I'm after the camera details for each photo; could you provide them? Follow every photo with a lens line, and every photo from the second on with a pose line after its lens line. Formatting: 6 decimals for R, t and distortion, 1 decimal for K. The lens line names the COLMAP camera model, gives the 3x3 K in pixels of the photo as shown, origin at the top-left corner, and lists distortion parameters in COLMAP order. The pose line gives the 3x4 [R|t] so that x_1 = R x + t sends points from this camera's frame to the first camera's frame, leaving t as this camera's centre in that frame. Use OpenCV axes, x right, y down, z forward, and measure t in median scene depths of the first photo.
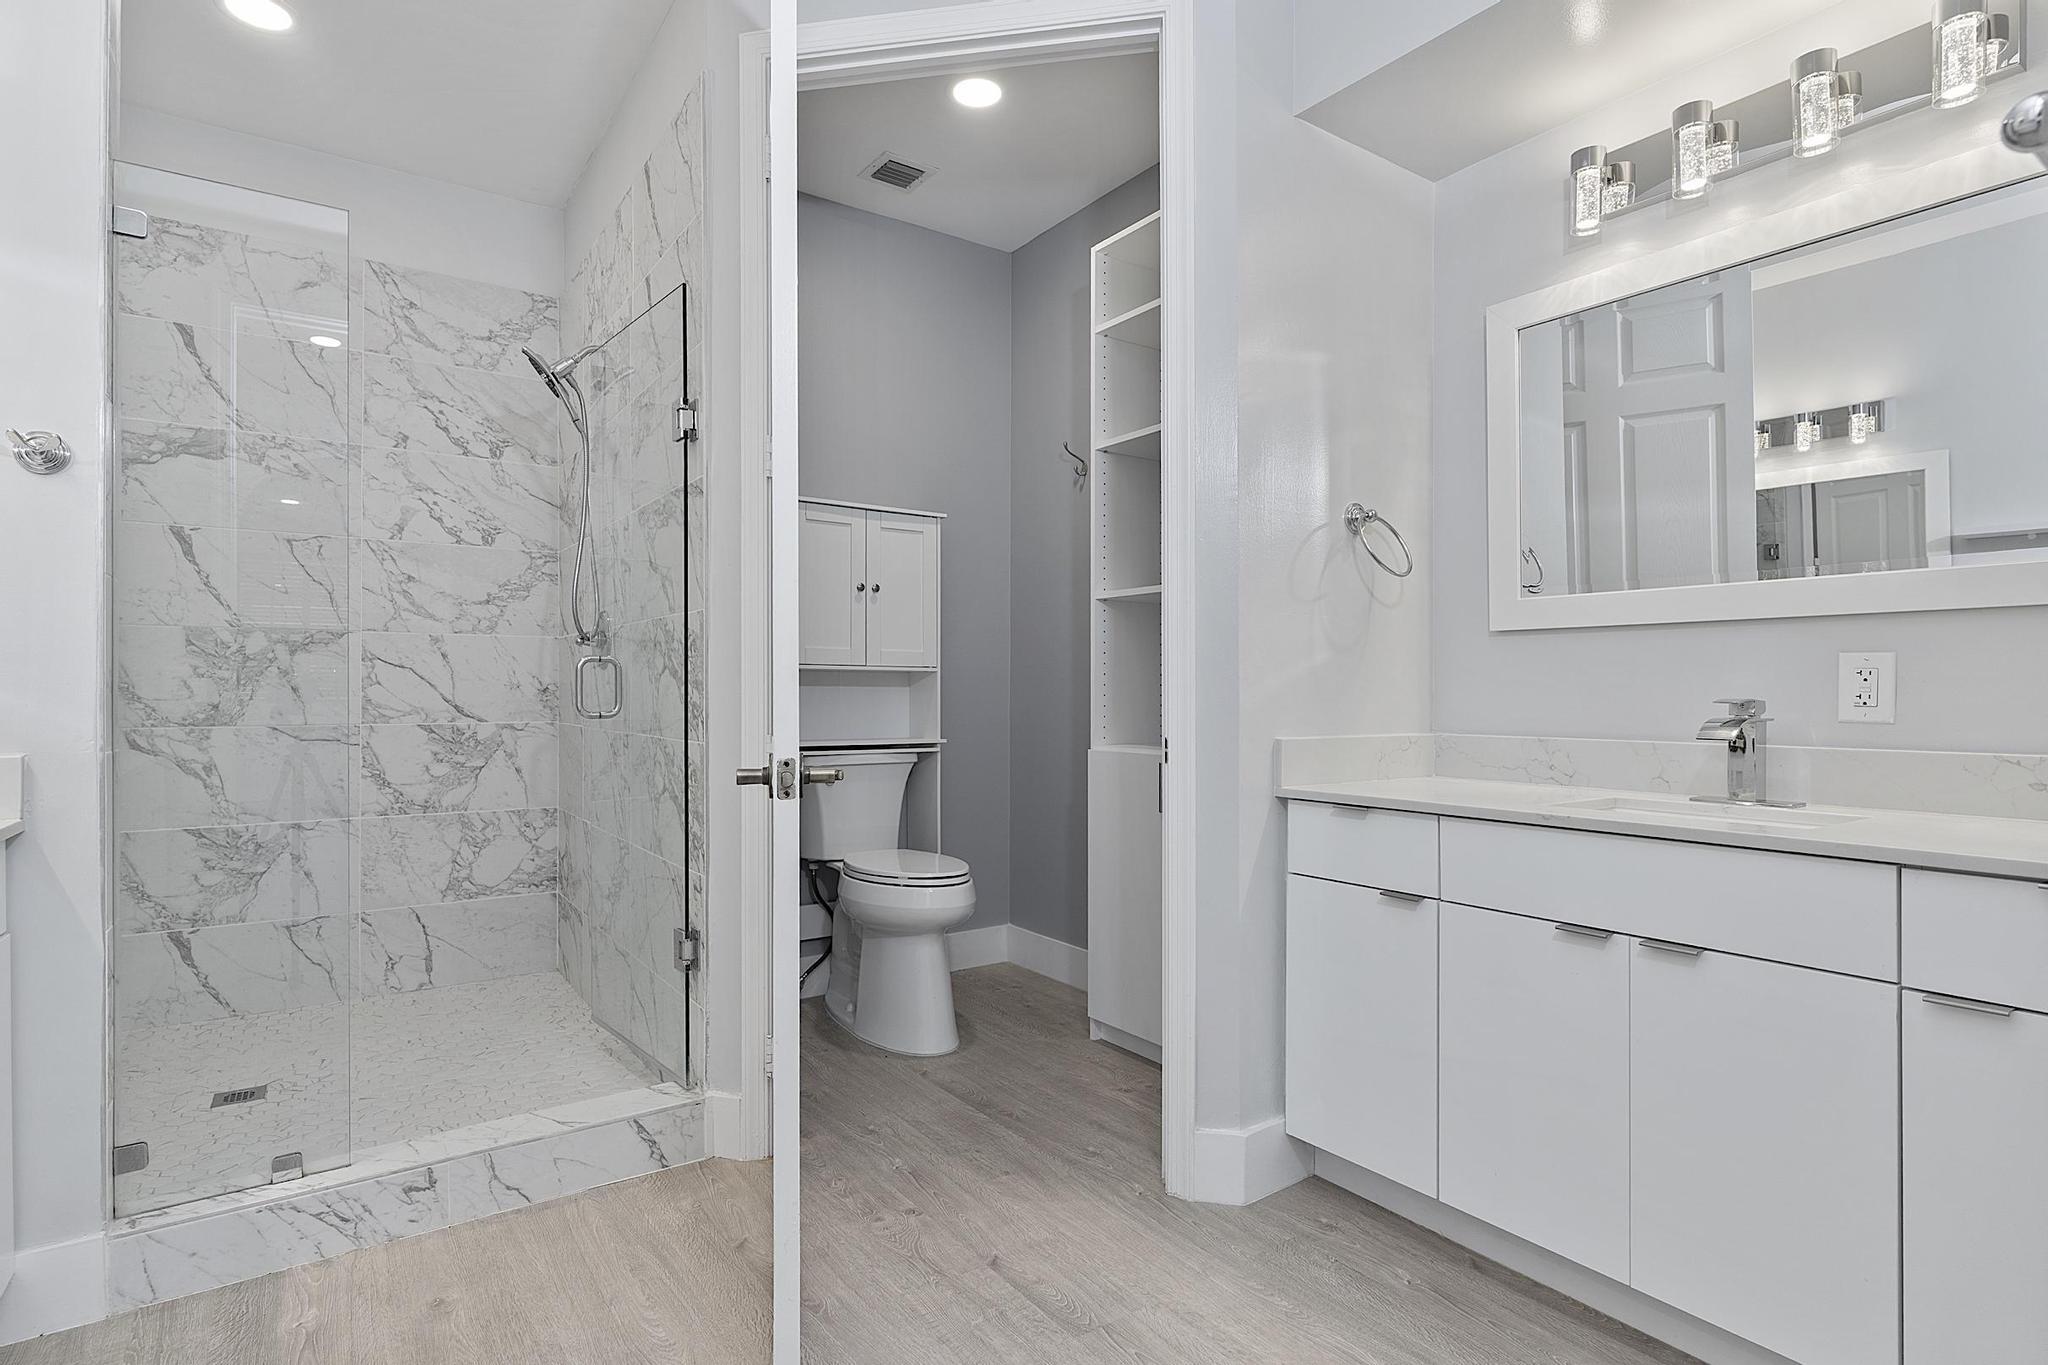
lens RADIAL K [[1052.9, 0, 1031.2], [0, 1052.9, 684.5], [0, 0, 1]] dist [-0.003801, -0.000623]
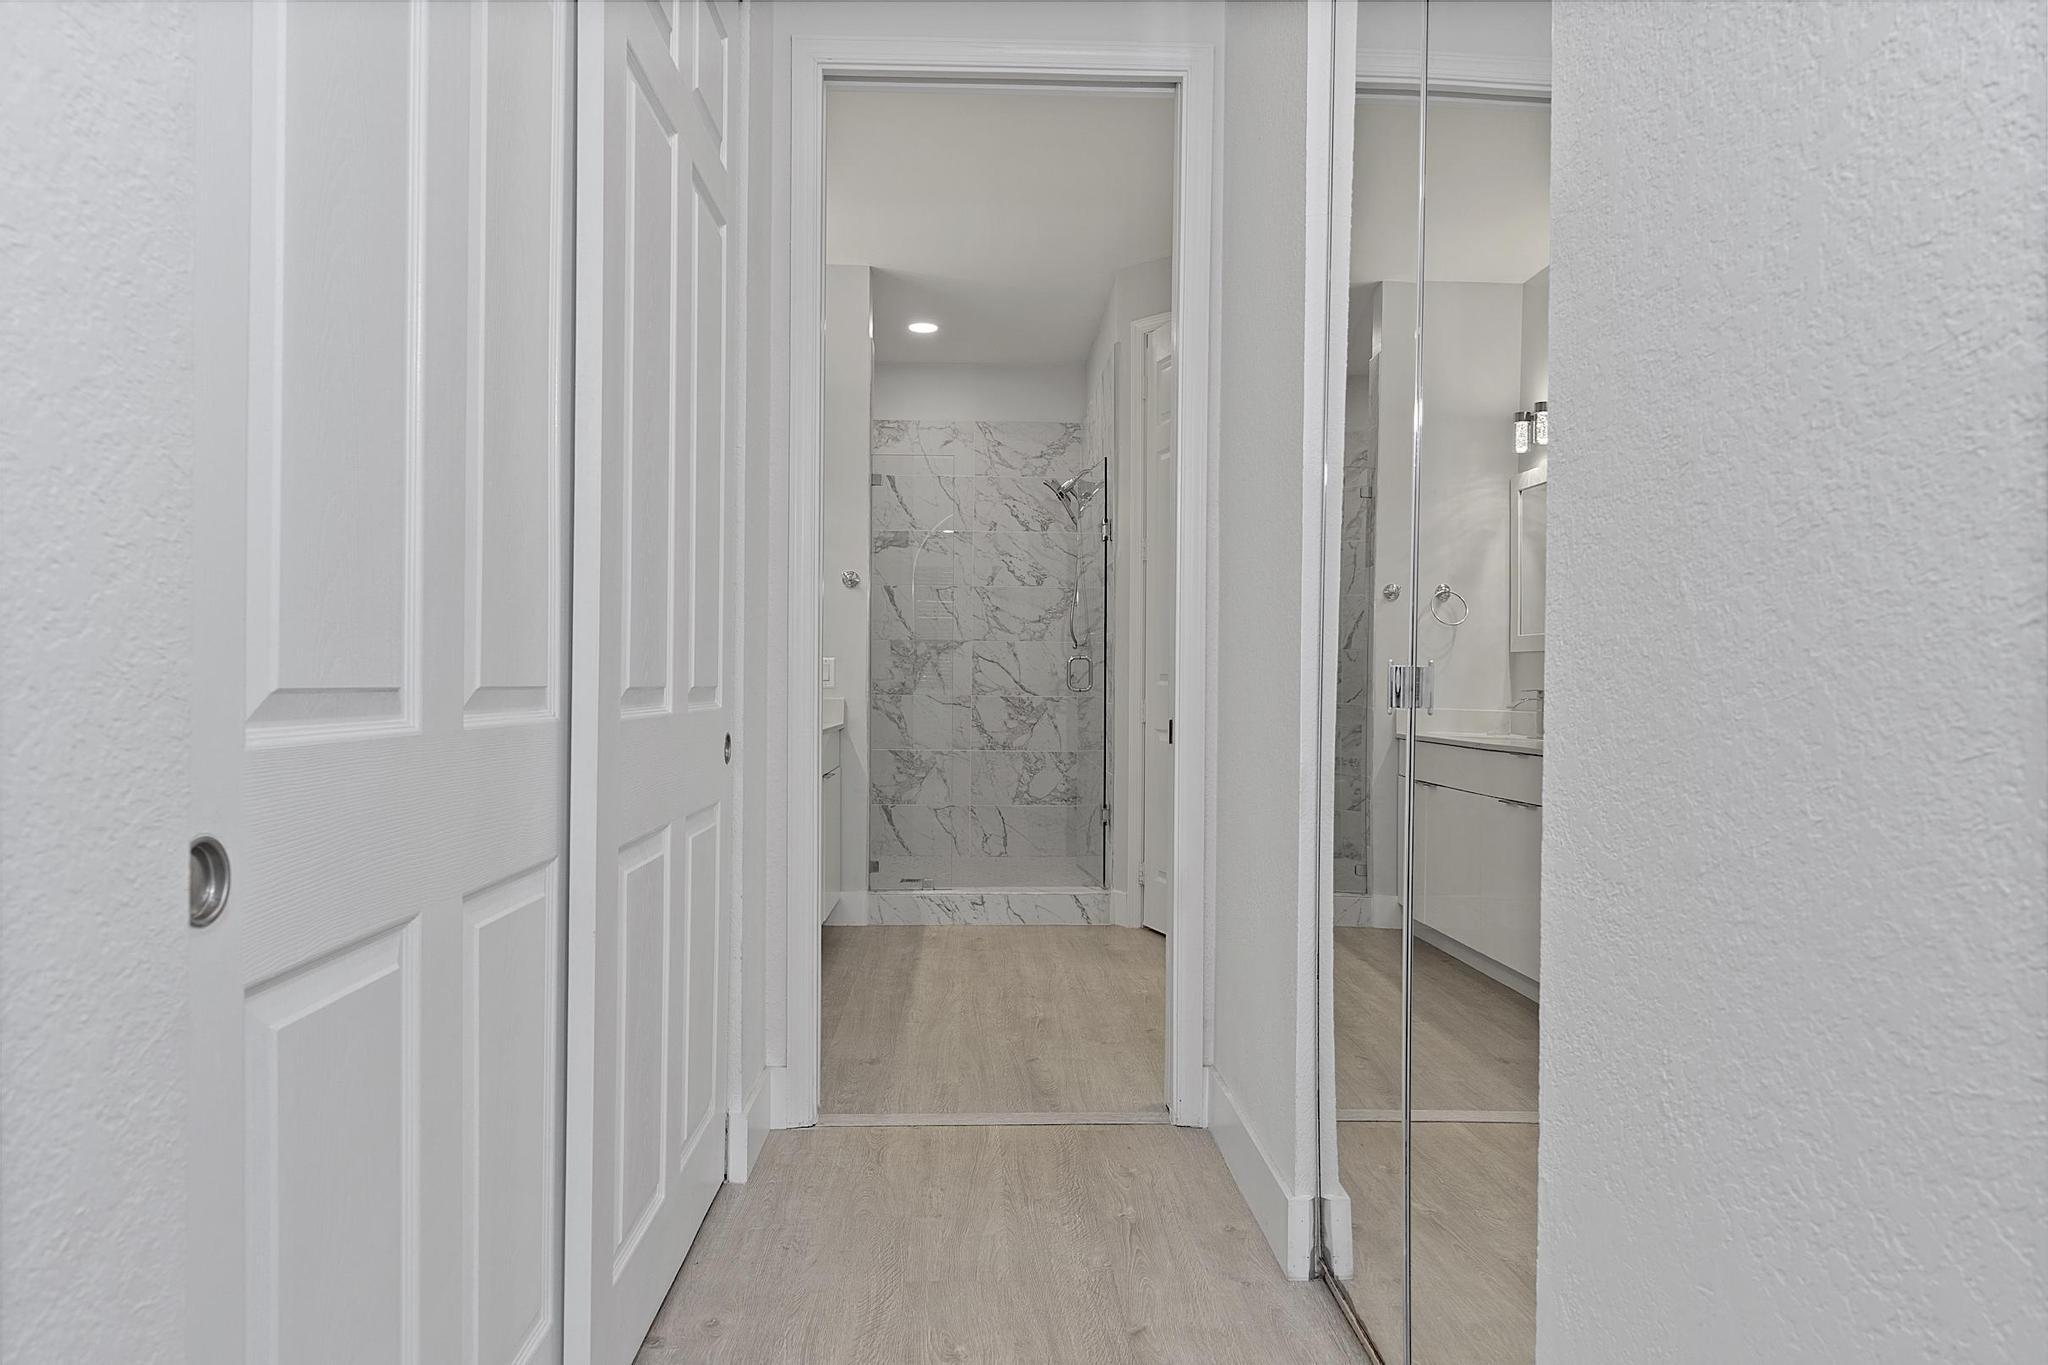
lens RADIAL K [[1307.2, 0, 1029.4], [0, 1307.2, 672.5], [0, 0, 1]] dist [-0.000967, 0.002346]
pose [[0.846262, 0.004437, -0.532748, 0.600460], [-0.005863, 0.999982, -0.000985, 0.002356], [0.532735, 0.003957, 0.846273, -0.782403]]
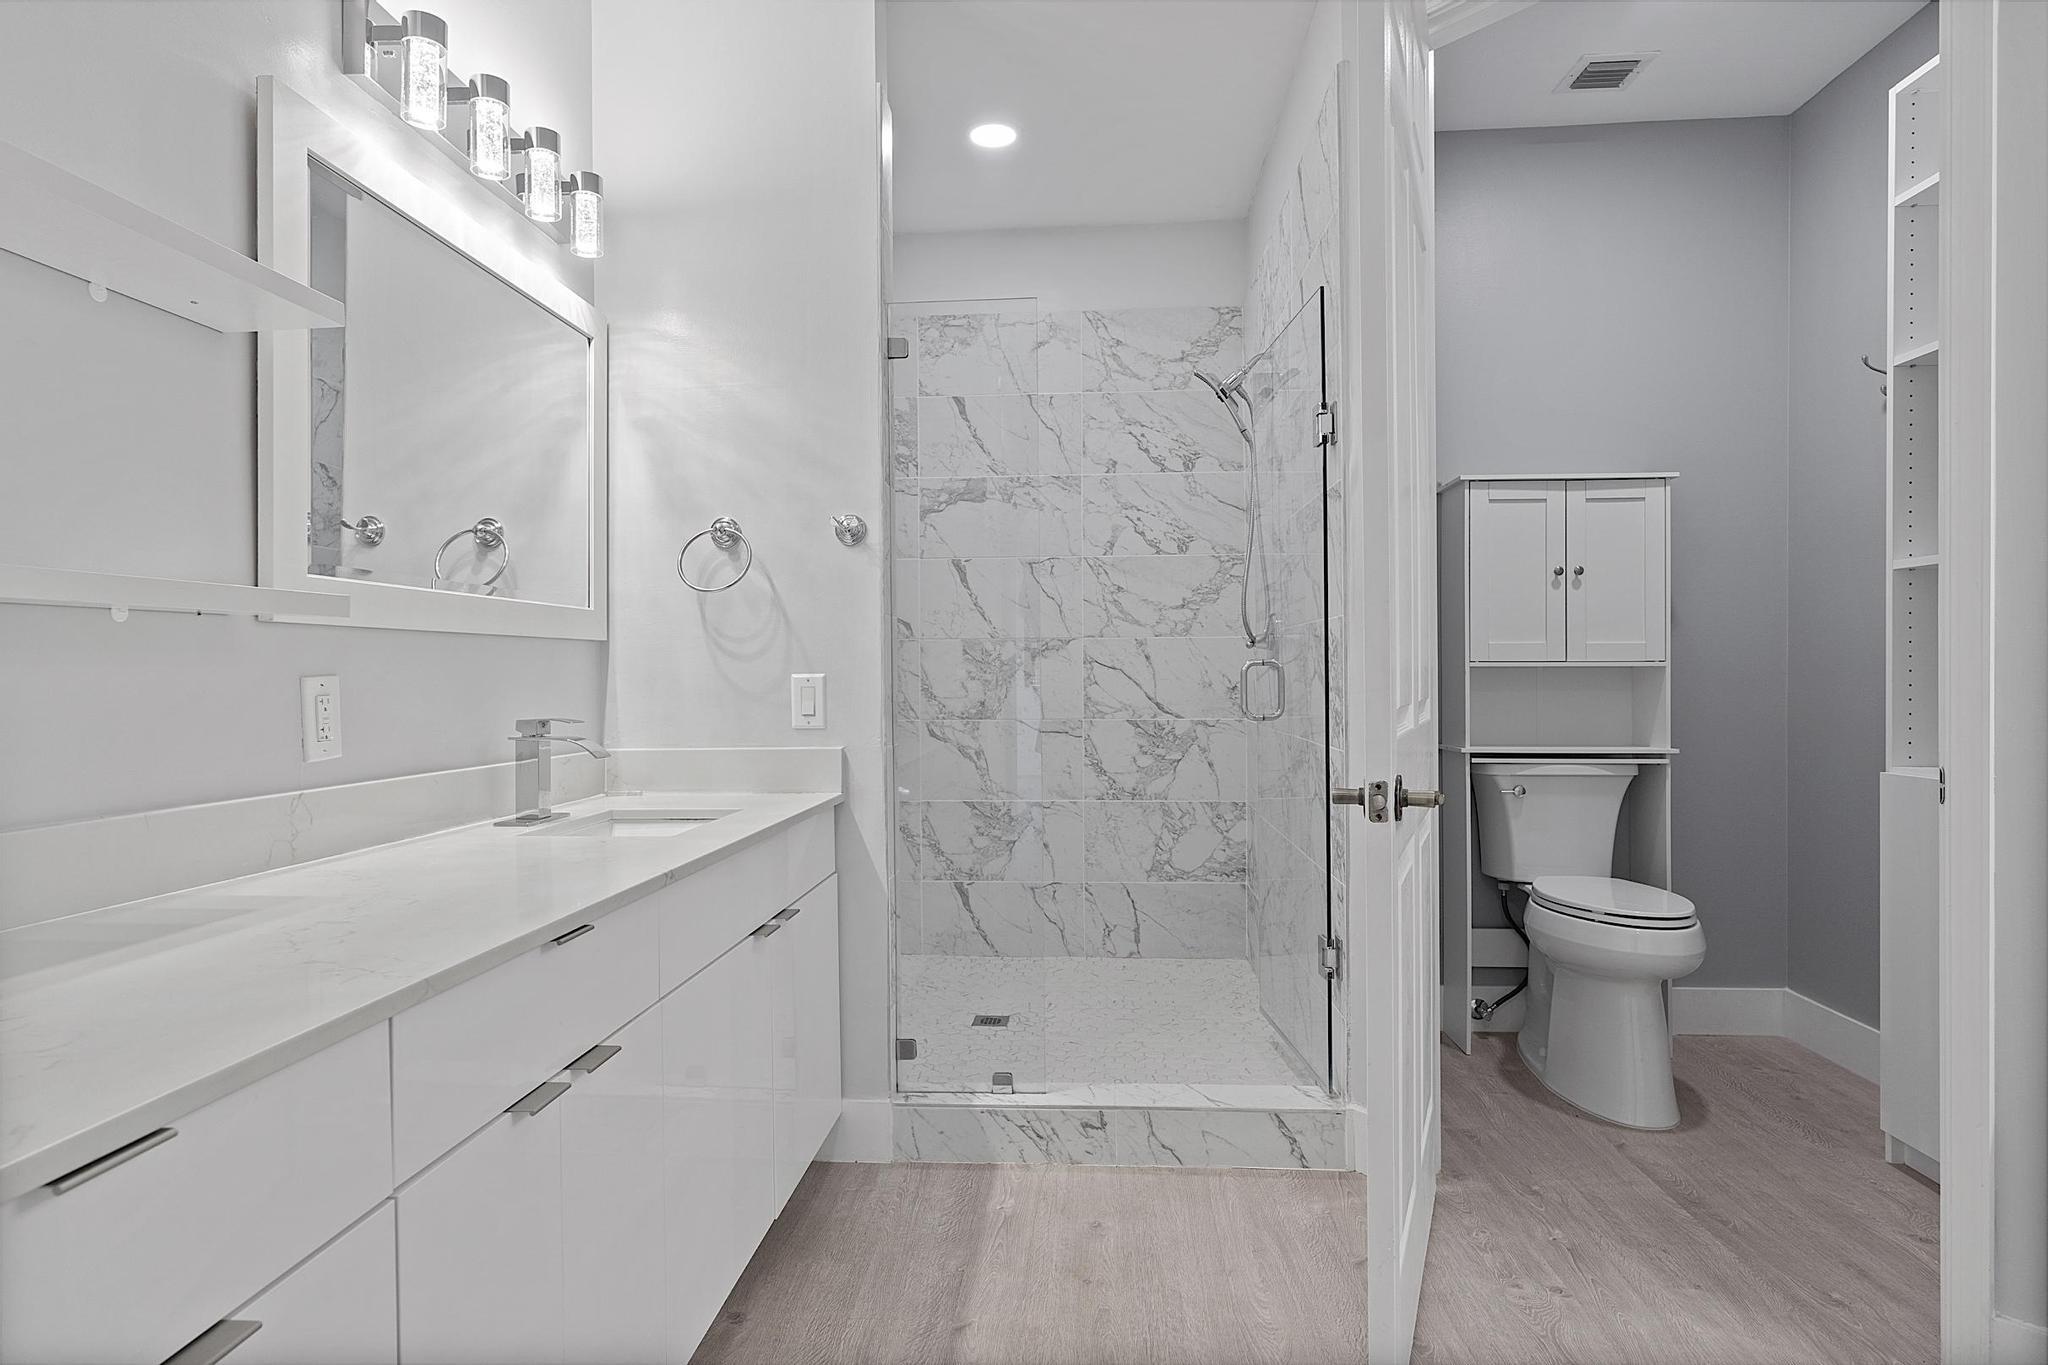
lens RADIAL K [[1151.3, 0, 985.8], [0, 1151.3, 686.1], [0, 0, 1]] dist [-0.002415, 0.002241]
pose [[0.764145, 0.001133, -0.645044, 0.096756], [0.012128, 0.999796, 0.016123, -0.020758], [0.644931, -0.020143, 0.763975, -0.029731]]
